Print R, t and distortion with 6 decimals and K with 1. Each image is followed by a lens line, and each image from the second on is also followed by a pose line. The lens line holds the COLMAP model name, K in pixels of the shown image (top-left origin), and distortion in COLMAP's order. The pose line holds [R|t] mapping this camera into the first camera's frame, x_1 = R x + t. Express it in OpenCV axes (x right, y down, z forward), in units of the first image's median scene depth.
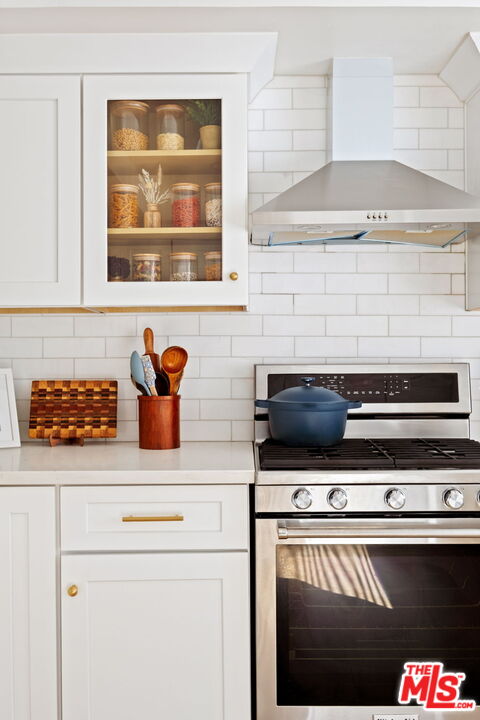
lens RADIAL K [[803.8, 0, 239.5], [0, 803.8, 342.9], [0, 0, 1]] dist [-0.014983, -0.002920]
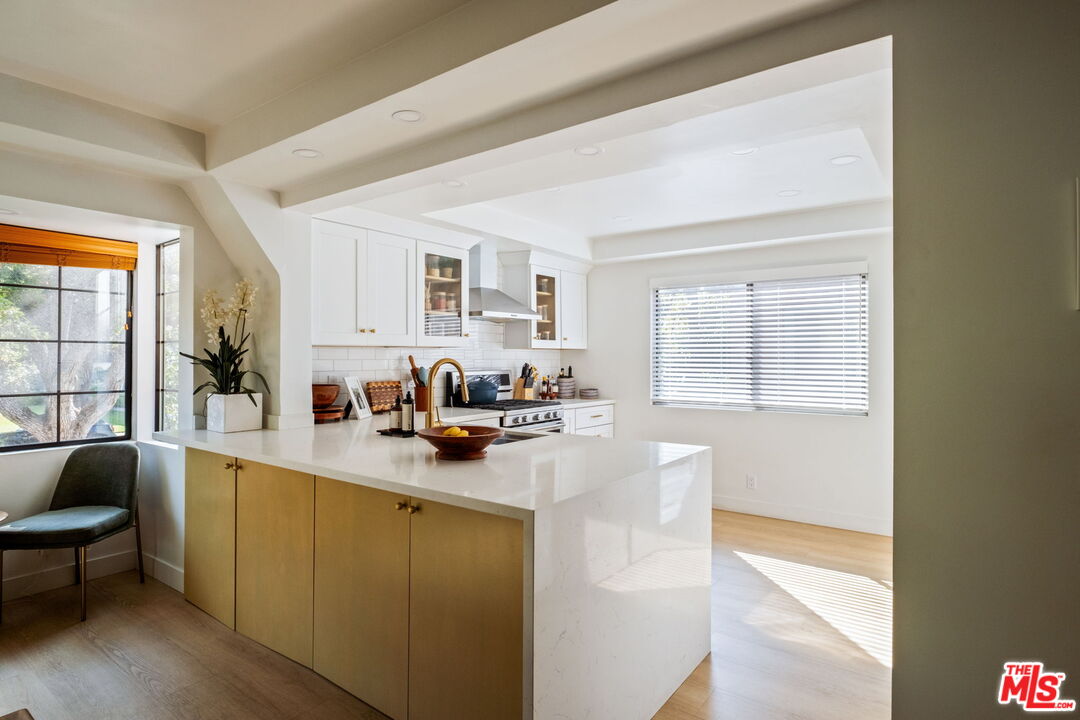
lens RADIAL K [[579.3, 0, 540.0], [0, 579.3, 360.0], [0, 0, 1]] dist [0.000068, 0.000112]
pose [[0.622016, -0.002810, 0.782999, -1.139168], [0.004693, 0.999989, -0.000140, -0.005597], [-0.782990, 0.003761, 0.622022, -0.224364]]
